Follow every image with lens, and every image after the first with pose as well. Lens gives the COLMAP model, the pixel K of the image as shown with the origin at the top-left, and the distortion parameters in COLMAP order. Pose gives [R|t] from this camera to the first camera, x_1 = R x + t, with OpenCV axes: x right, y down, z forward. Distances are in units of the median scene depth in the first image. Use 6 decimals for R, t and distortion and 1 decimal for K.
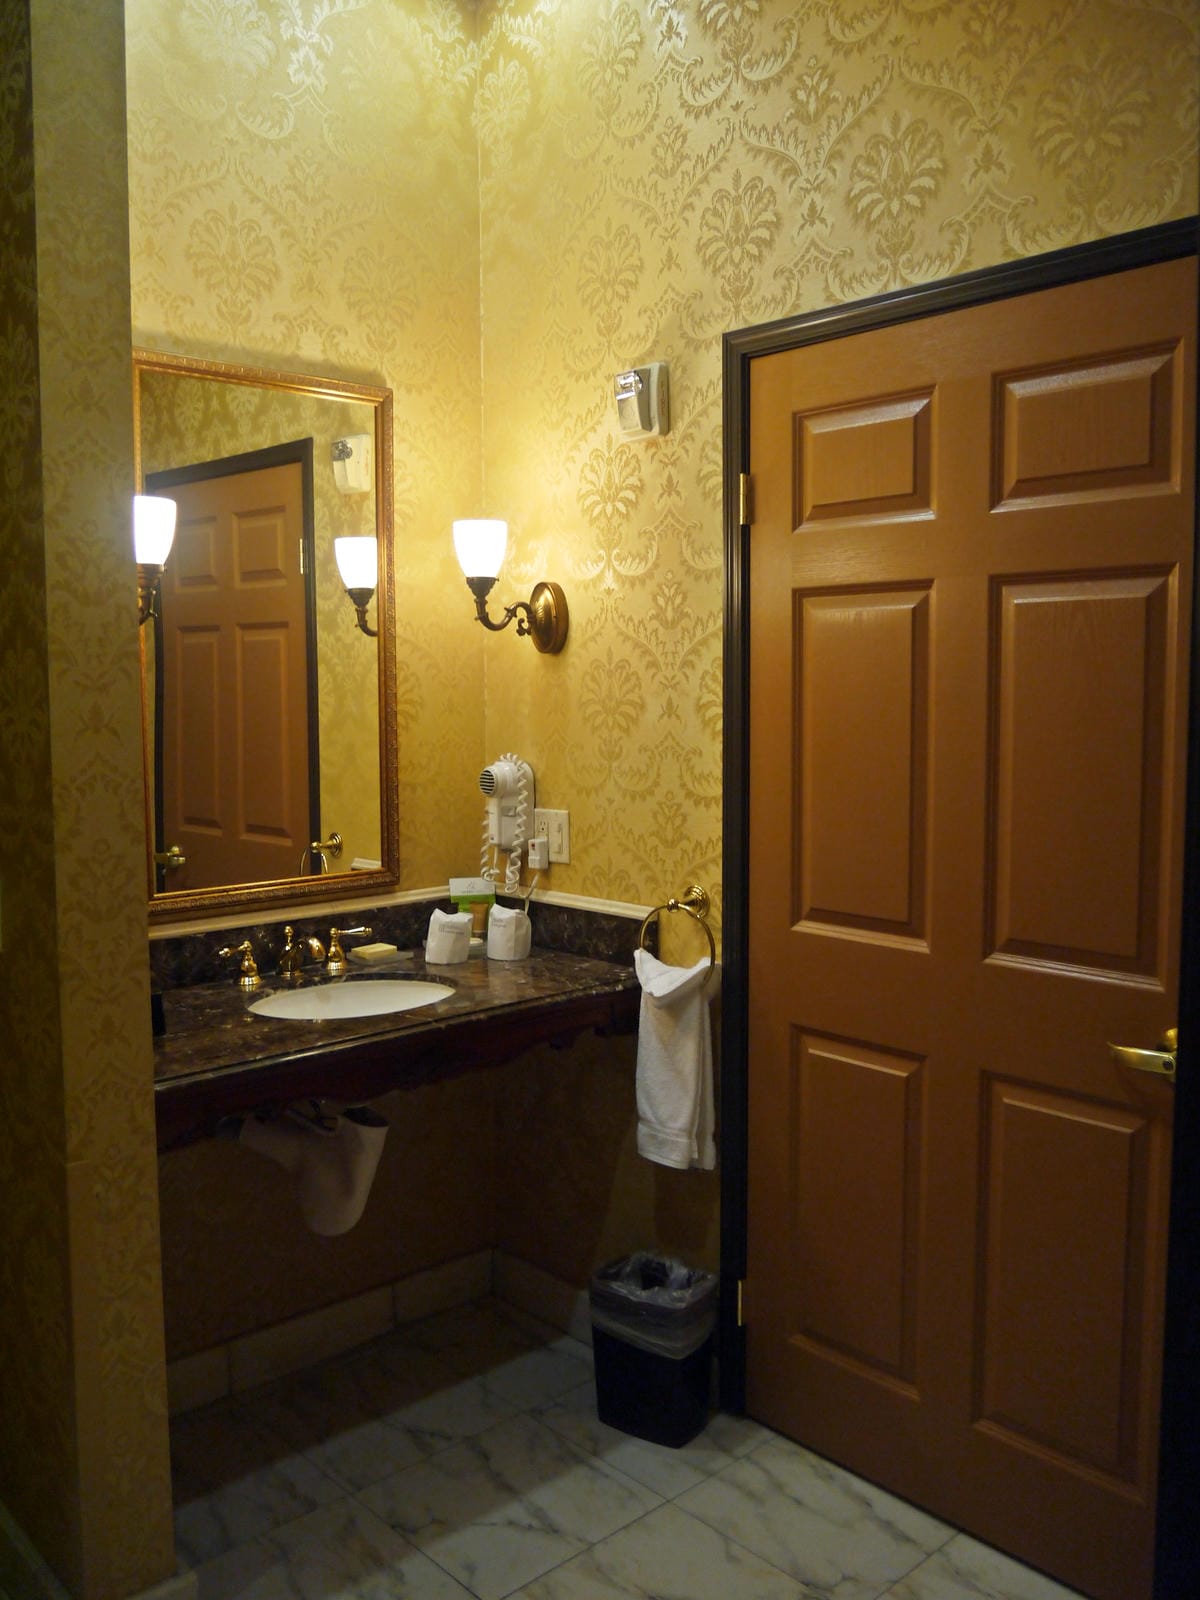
lens RADIAL K [[1344.5, 0, 593.2], [0, 1344.5, 798.2], [0, 0, 1]] dist [-0.062216, 0.050655]
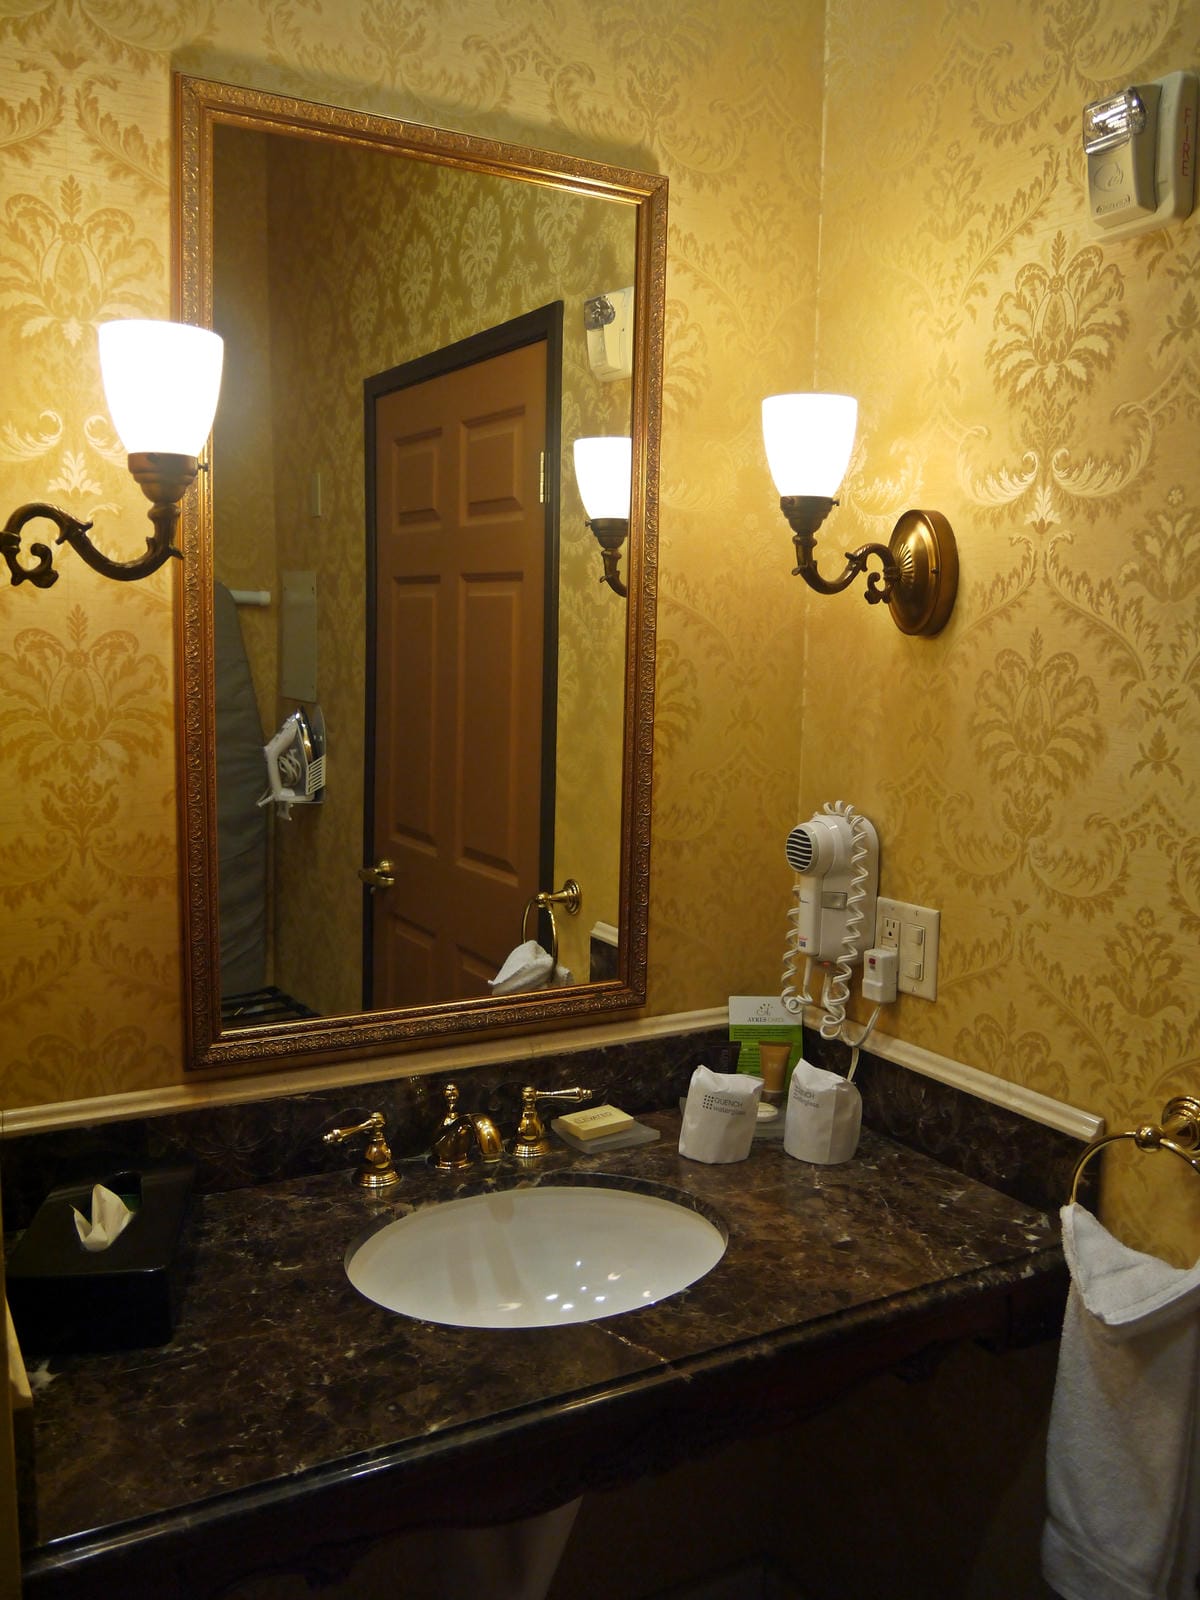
lens RADIAL K [[1344.5, 0, 593.2], [0, 1344.5, 798.2], [0, 0, 1]] dist [-0.062216, 0.050655]
pose [[0.973474, 0.053301, -0.222502, -0.038251], [-0.045671, 0.998183, 0.039302, -0.055791], [0.224193, -0.028097, 0.974140, 0.419029]]
